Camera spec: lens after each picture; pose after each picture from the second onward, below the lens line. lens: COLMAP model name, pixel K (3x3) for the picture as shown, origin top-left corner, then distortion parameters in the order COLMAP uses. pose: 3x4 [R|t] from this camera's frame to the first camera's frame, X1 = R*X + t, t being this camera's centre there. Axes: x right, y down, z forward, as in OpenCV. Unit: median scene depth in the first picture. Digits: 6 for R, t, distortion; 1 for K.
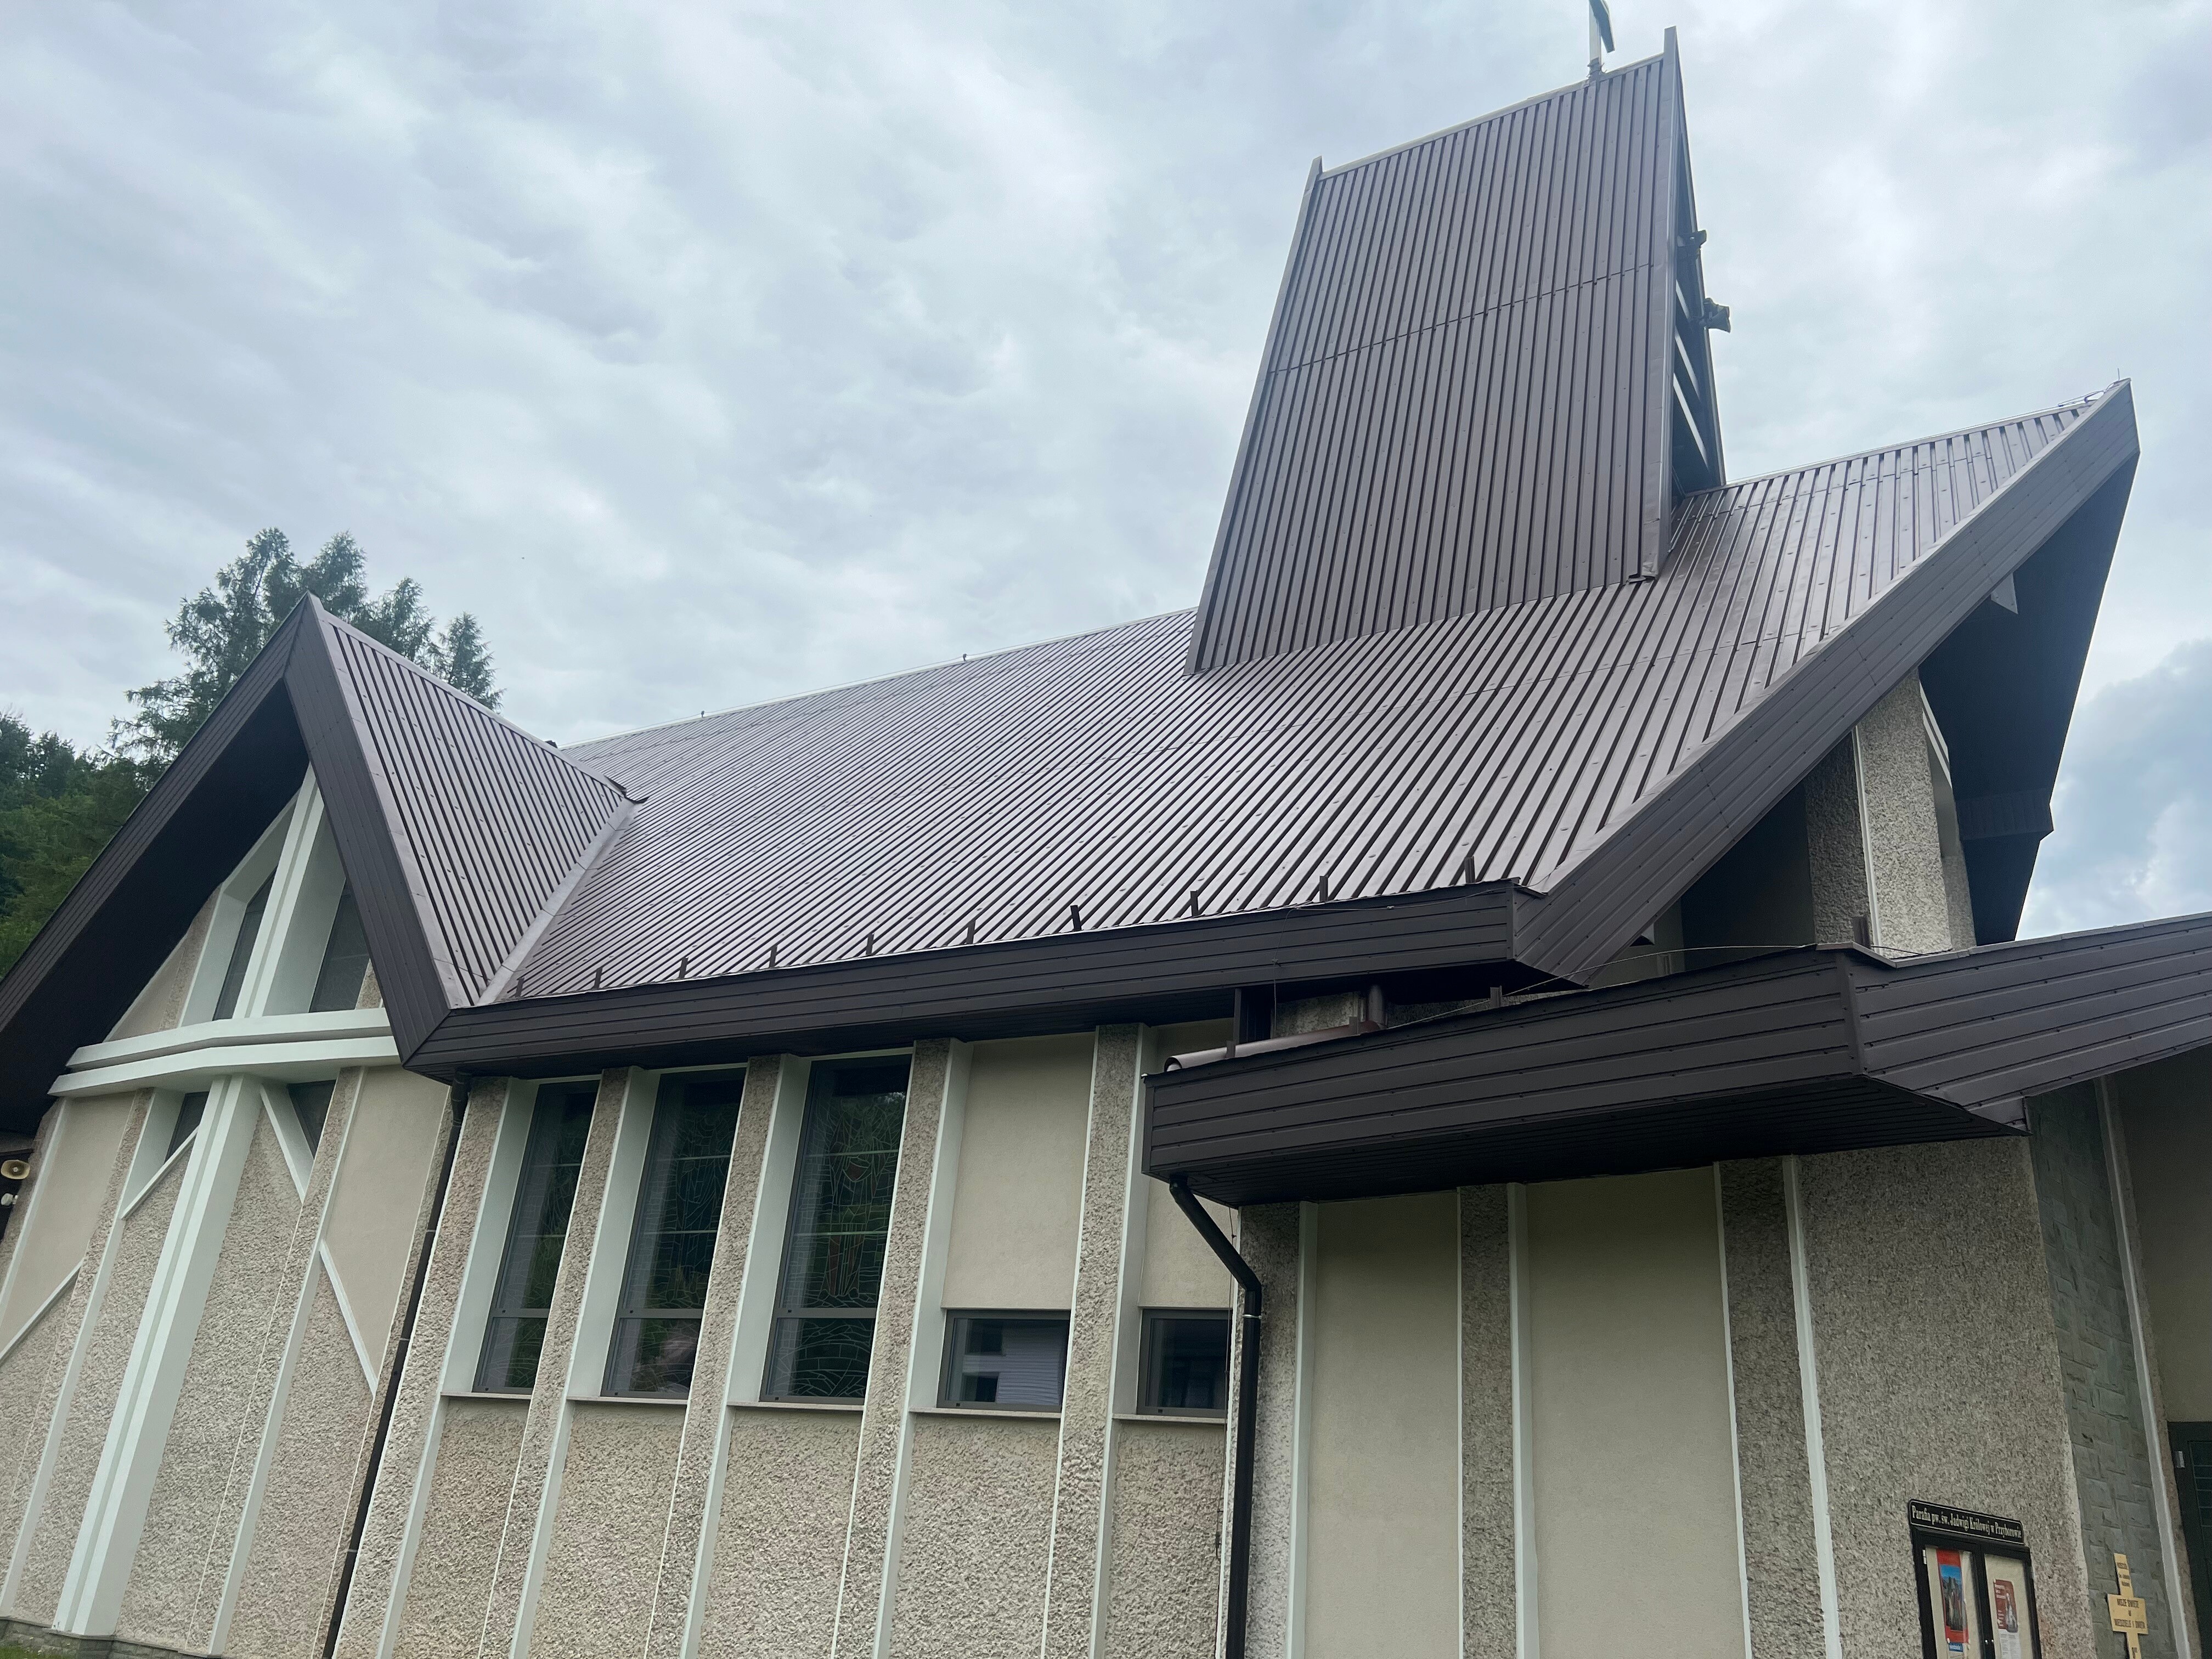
lens RADIAL K [[1672.5, 0, 1111.0], [0, 1672.5, 823.6], [0, 0, 1]] dist [0.049583, -0.040844]
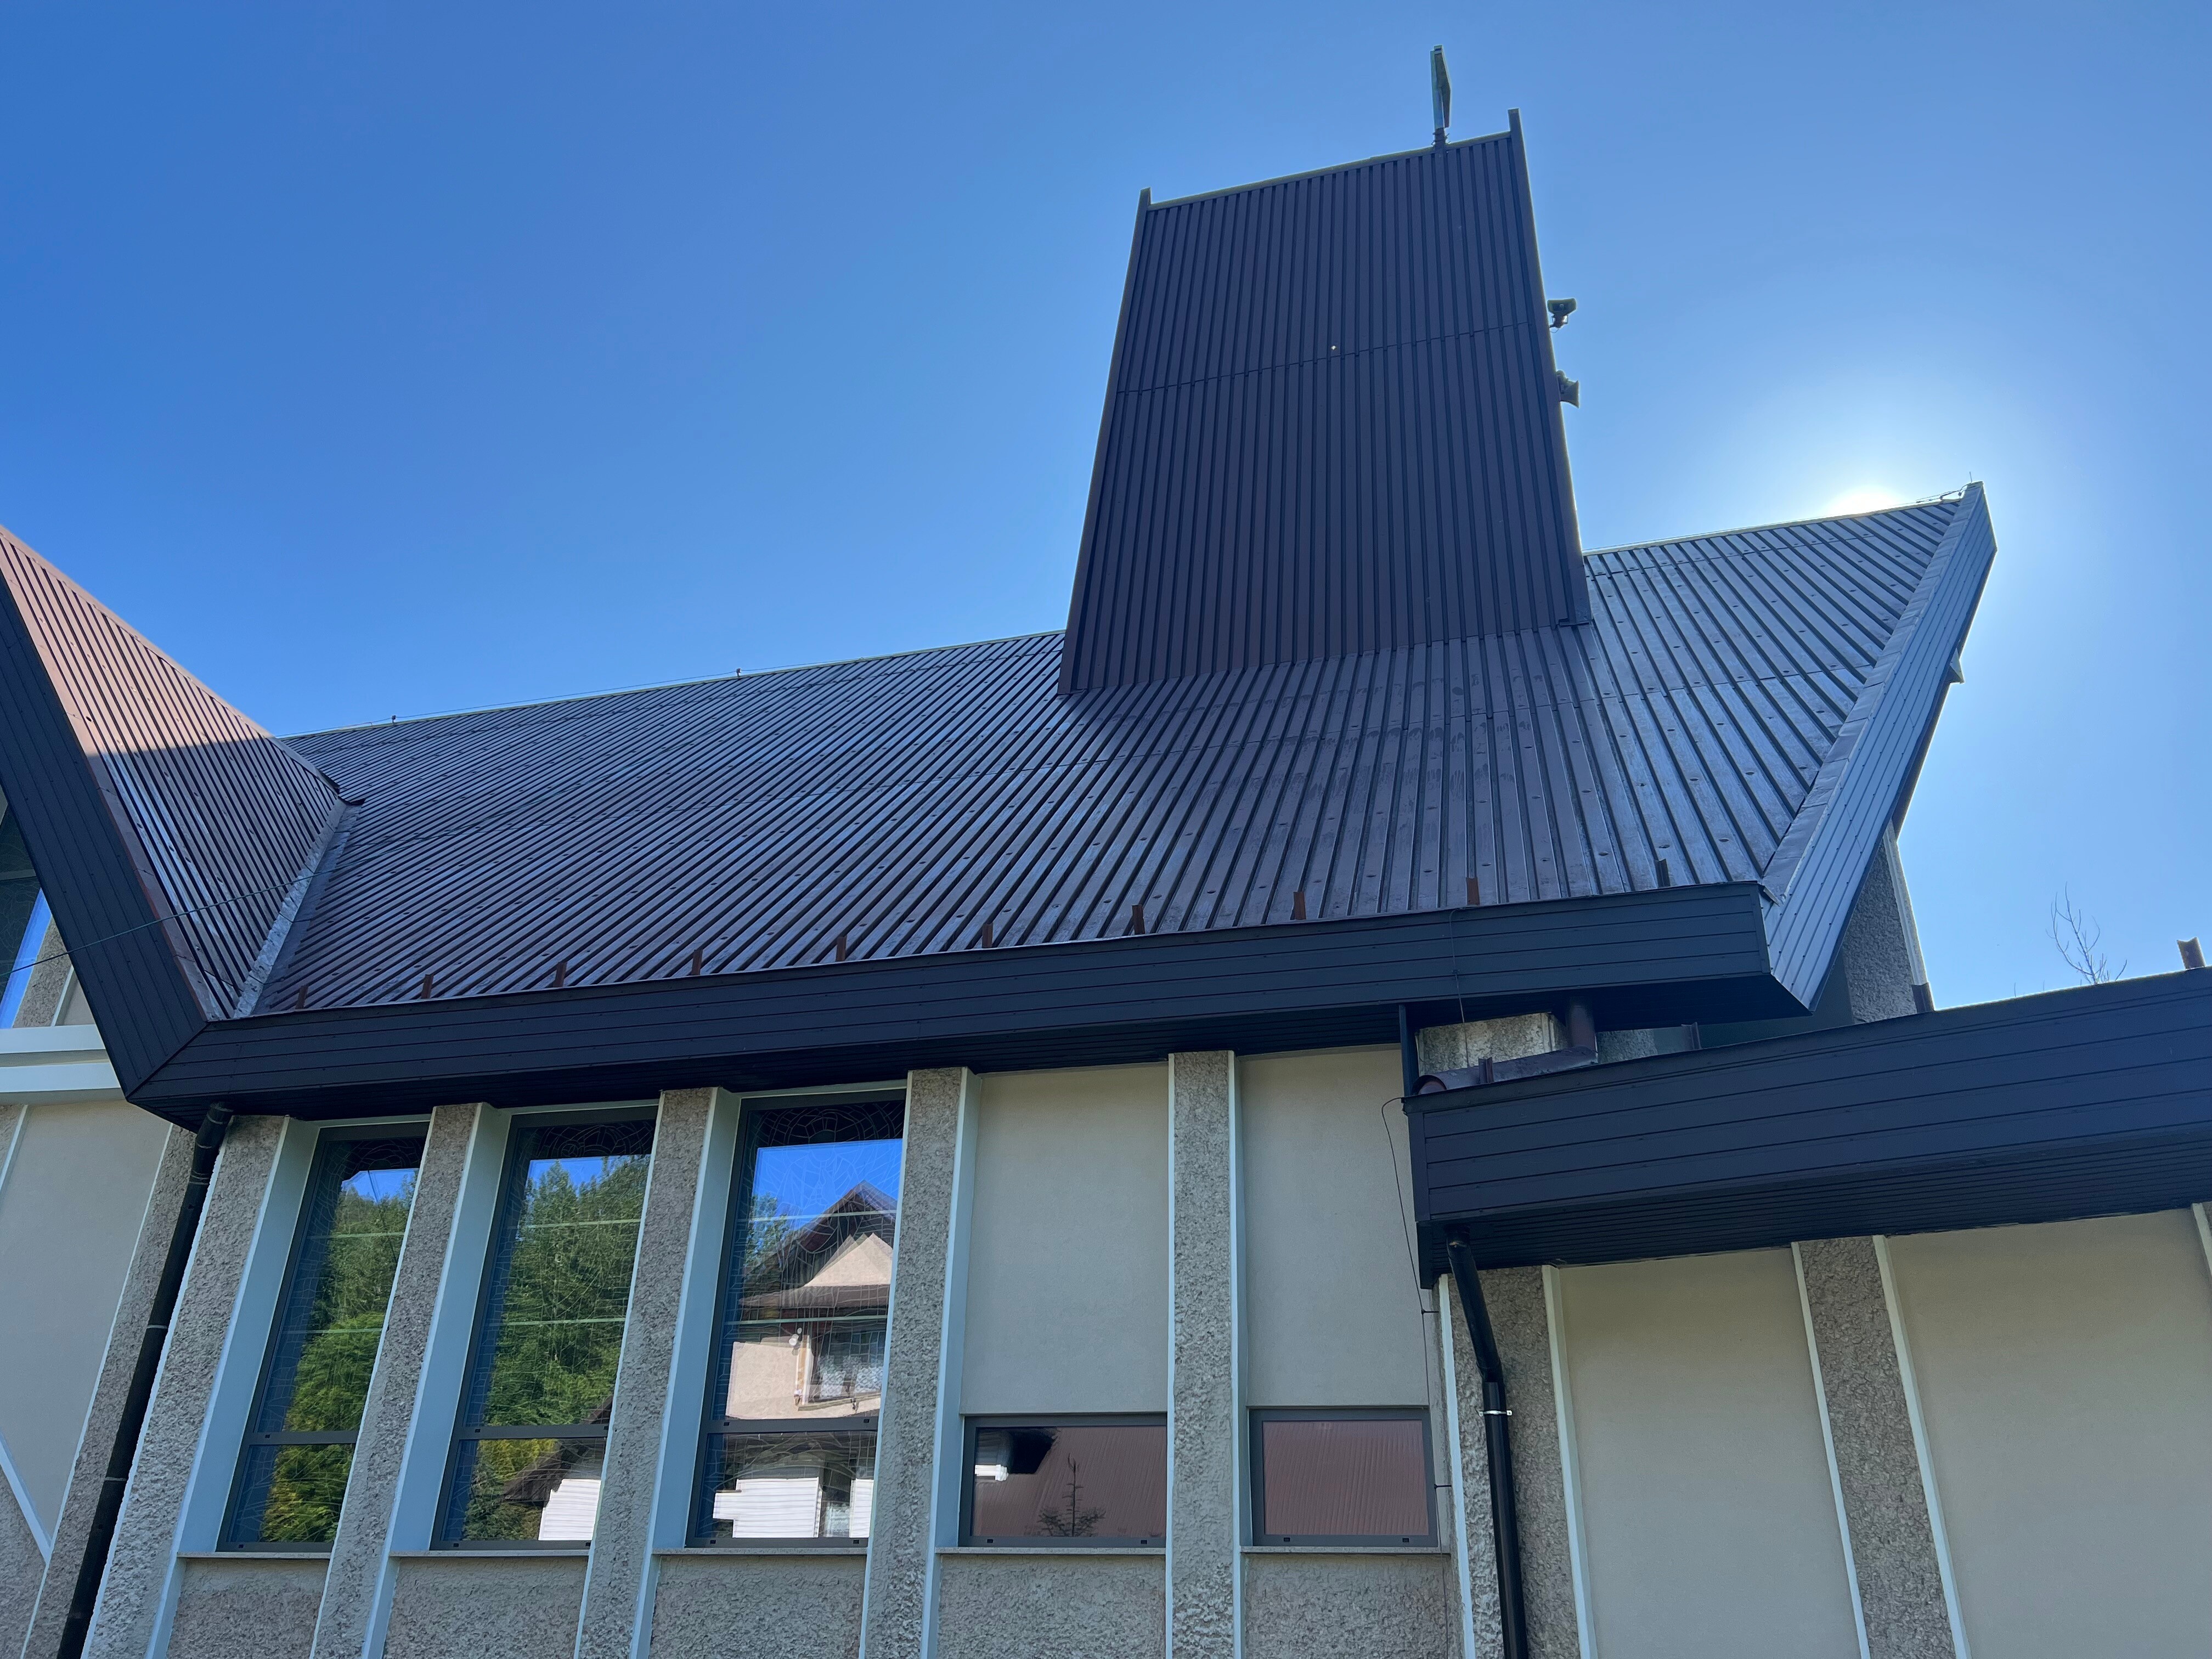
lens RADIAL K [[1672.5, 0, 1098.5], [0, 1672.5, 832.4], [0, 0, 1]] dist [0.049583, -0.040844]
pose [[0.967603, 0.064289, 0.244155, -0.206093], [-0.049981, 0.996675, -0.064356, 0.056791], [-0.247481, 0.050067, 0.967598, 0.184727]]
